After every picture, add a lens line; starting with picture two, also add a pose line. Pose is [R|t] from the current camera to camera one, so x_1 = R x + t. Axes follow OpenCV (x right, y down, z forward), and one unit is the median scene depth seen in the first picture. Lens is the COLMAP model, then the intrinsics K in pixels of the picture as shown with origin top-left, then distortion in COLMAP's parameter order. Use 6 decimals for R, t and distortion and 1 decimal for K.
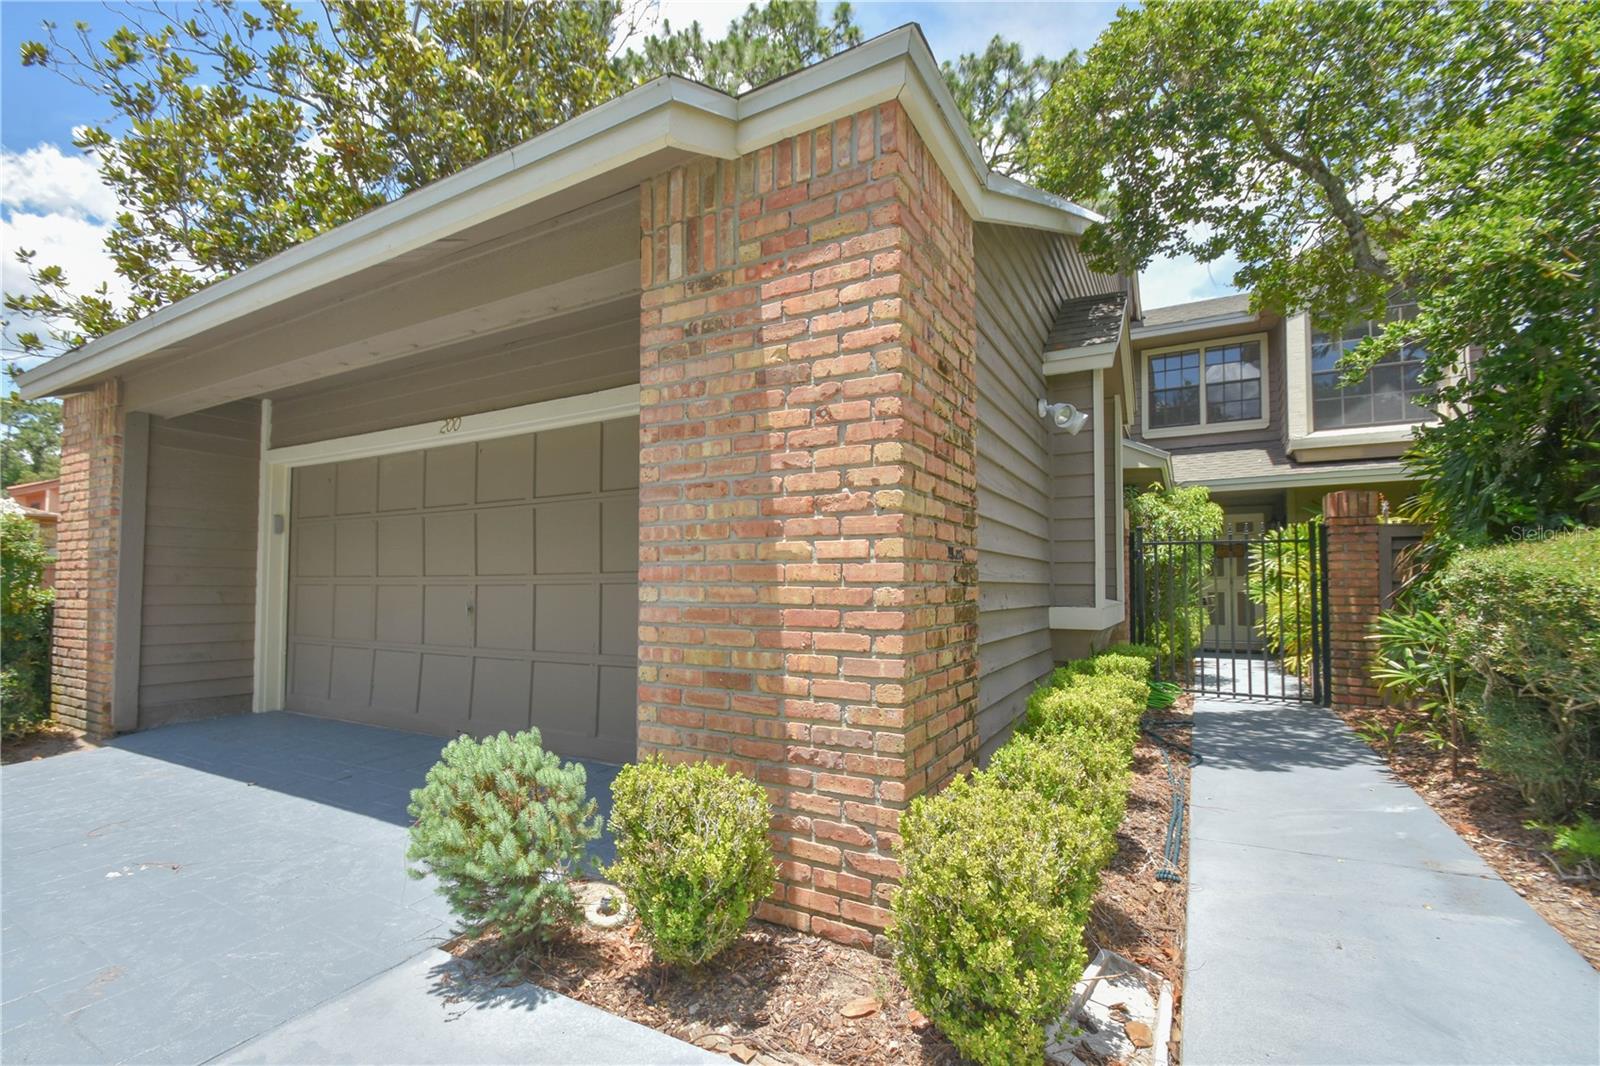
lens RADIAL K [[711.9, 0, 778.1], [0, 711.9, 559.1], [0, 0, 1]] dist [0.015320, -0.016441]
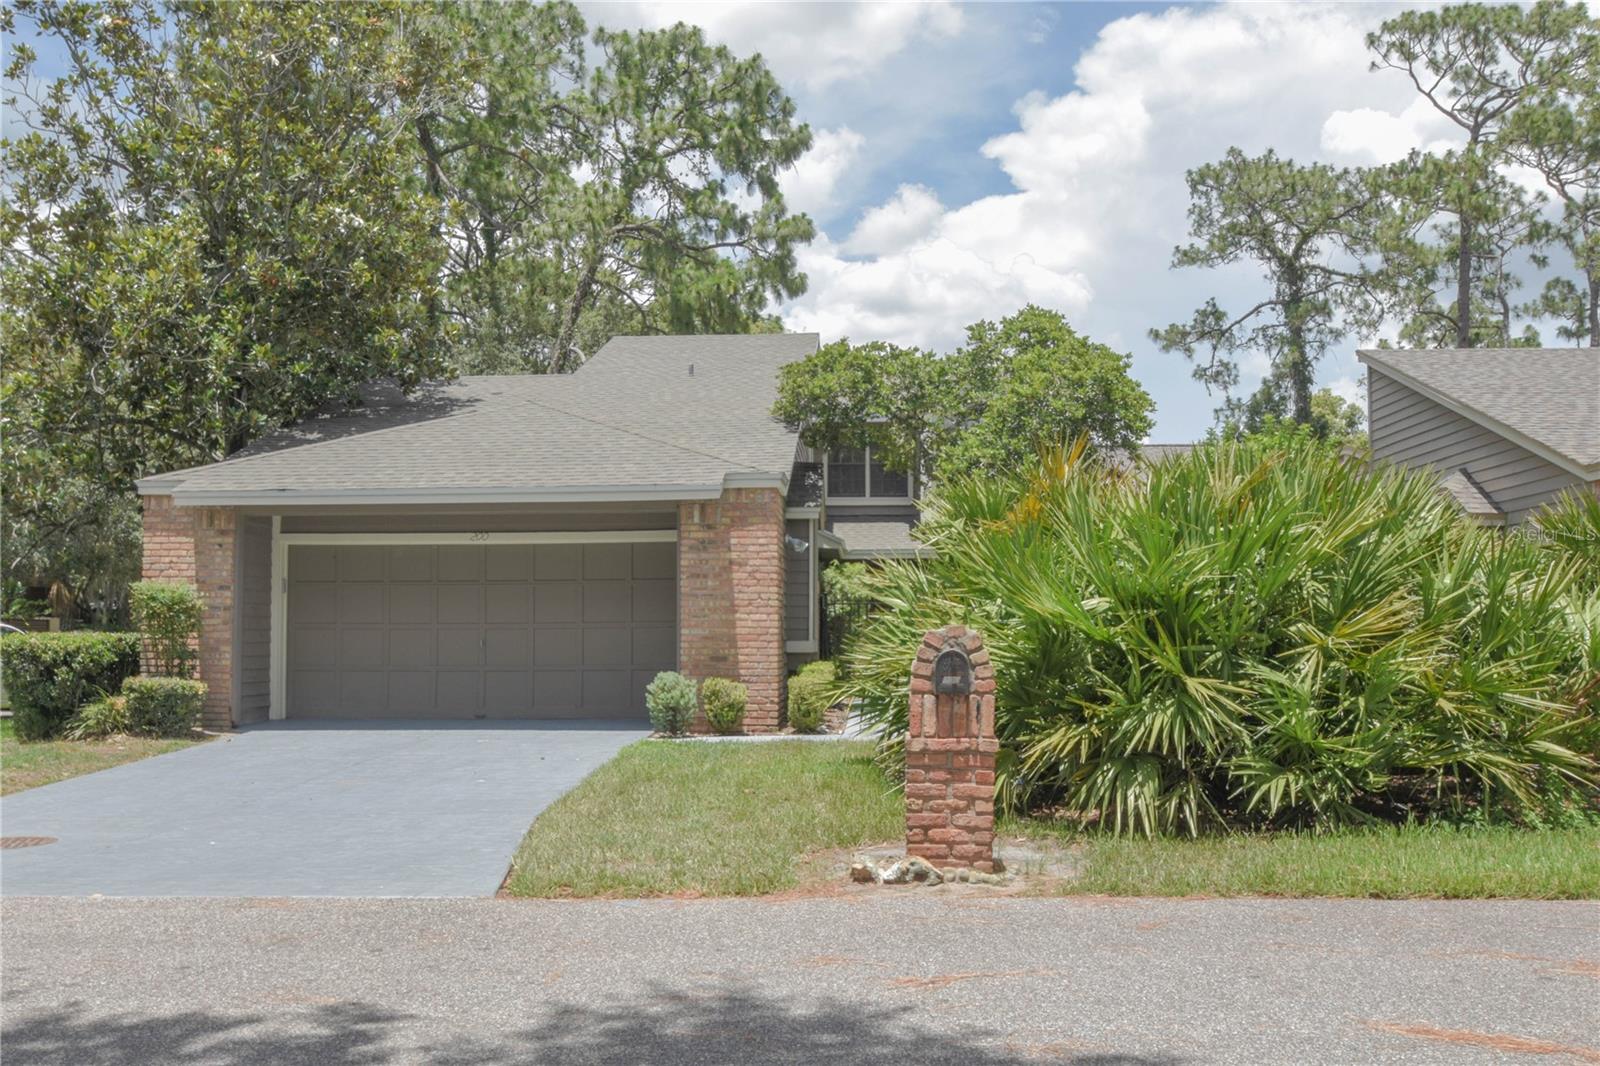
lens RADIAL K [[1266.7, 0, 798.9], [0, 1266.7, 560.0], [0, 0, 1]] dist [-0.029458, 0.001367]
pose [[0.891609, 0.024972, 0.452116, -1.040524], [-0.014426, 0.999538, -0.026758, -0.053876], [-0.452576, 0.017336, 0.891557, -1.878200]]
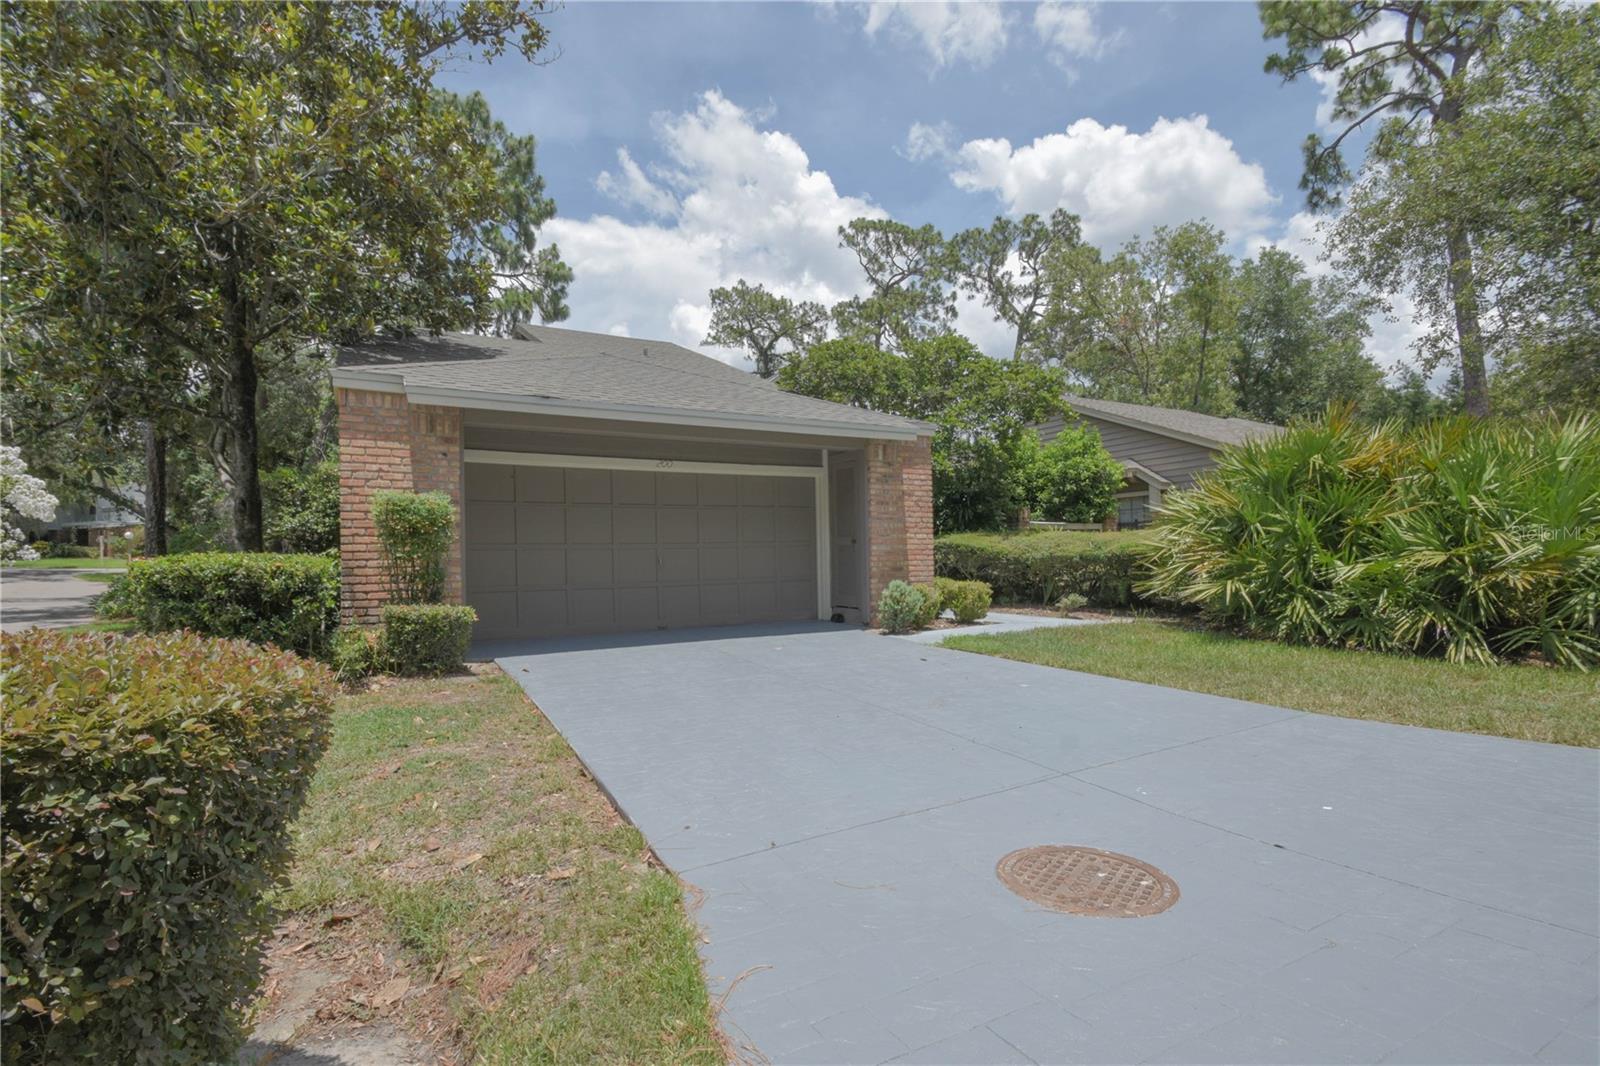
lens RADIAL K [[711.9, 0, 778.1], [0, 711.9, 559.1], [0, 0, 1]] dist [0.015320, -0.016441]
pose [[0.531158, -0.009607, 0.847218, -1.722050], [-0.014306, 0.999691, 0.020306, 0.020869], [-0.847152, -0.022906, 0.530857, -0.242097]]
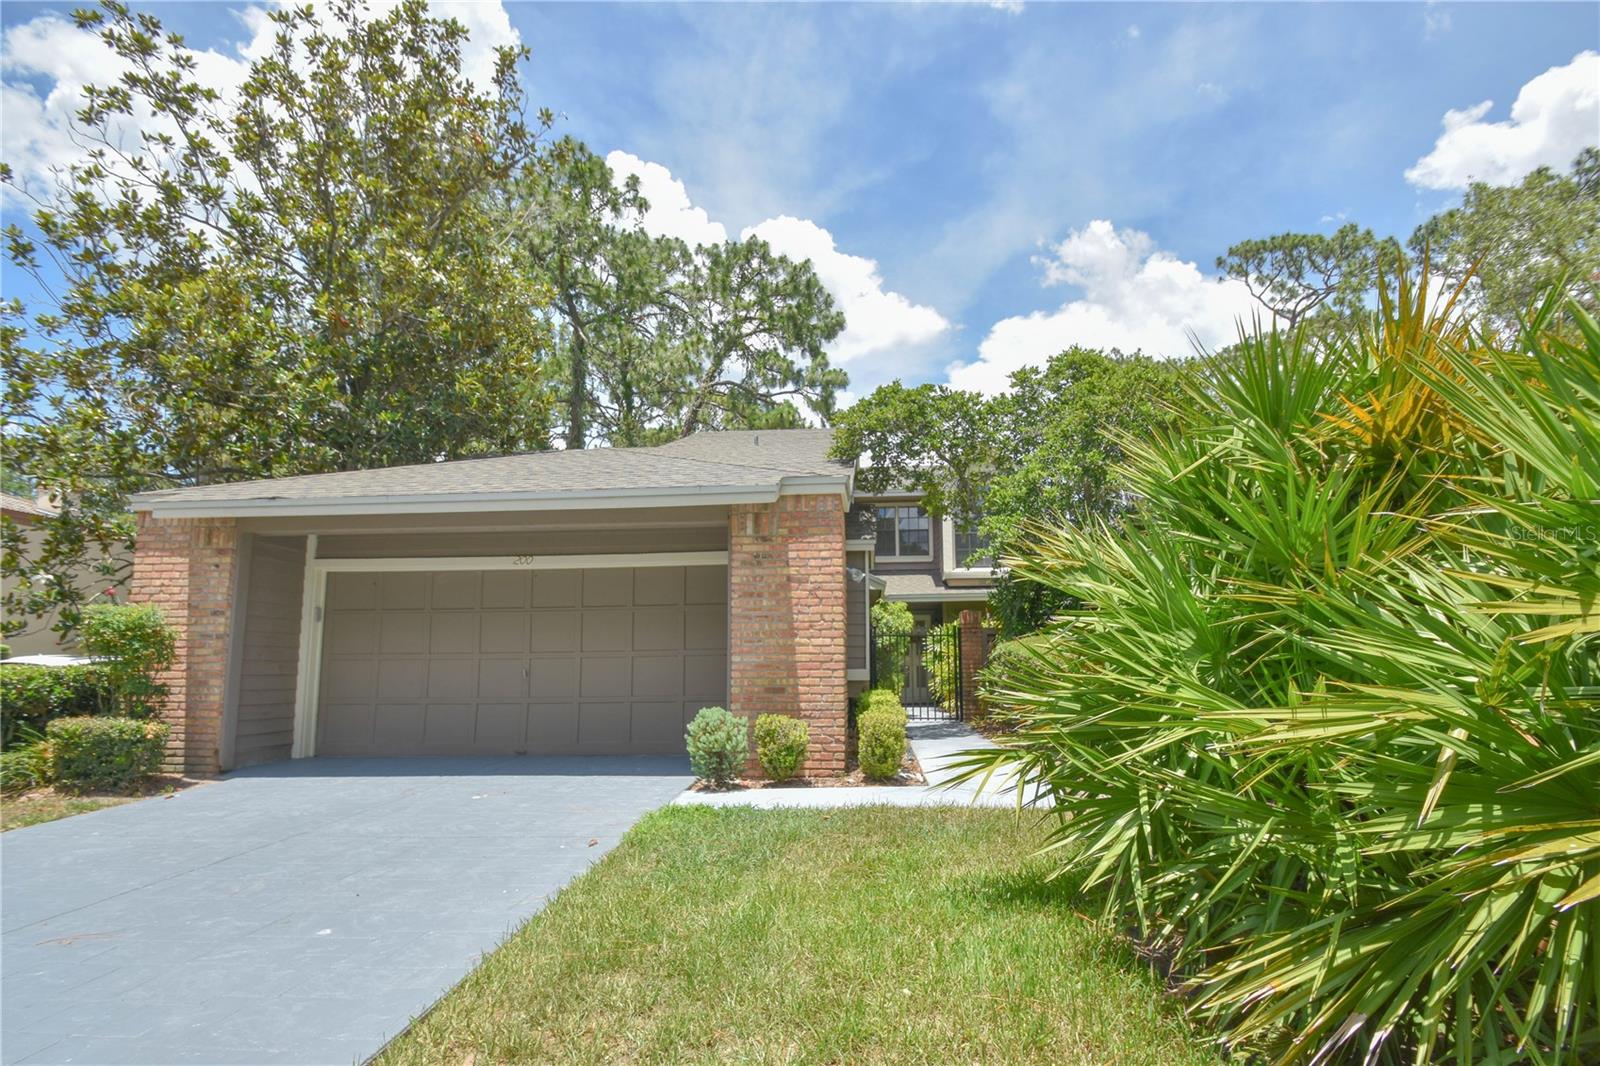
lens RADIAL K [[723.9, 0, 822.6], [0, 723.9, 579.4], [0, 0, 1]] dist [0.014920, -0.015676]
pose [[0.896844, 0.045565, 0.439994, -0.517125], [-0.008100, 0.996205, -0.086656, -0.004622], [-0.442273, 0.074153, 0.893810, -0.707635]]
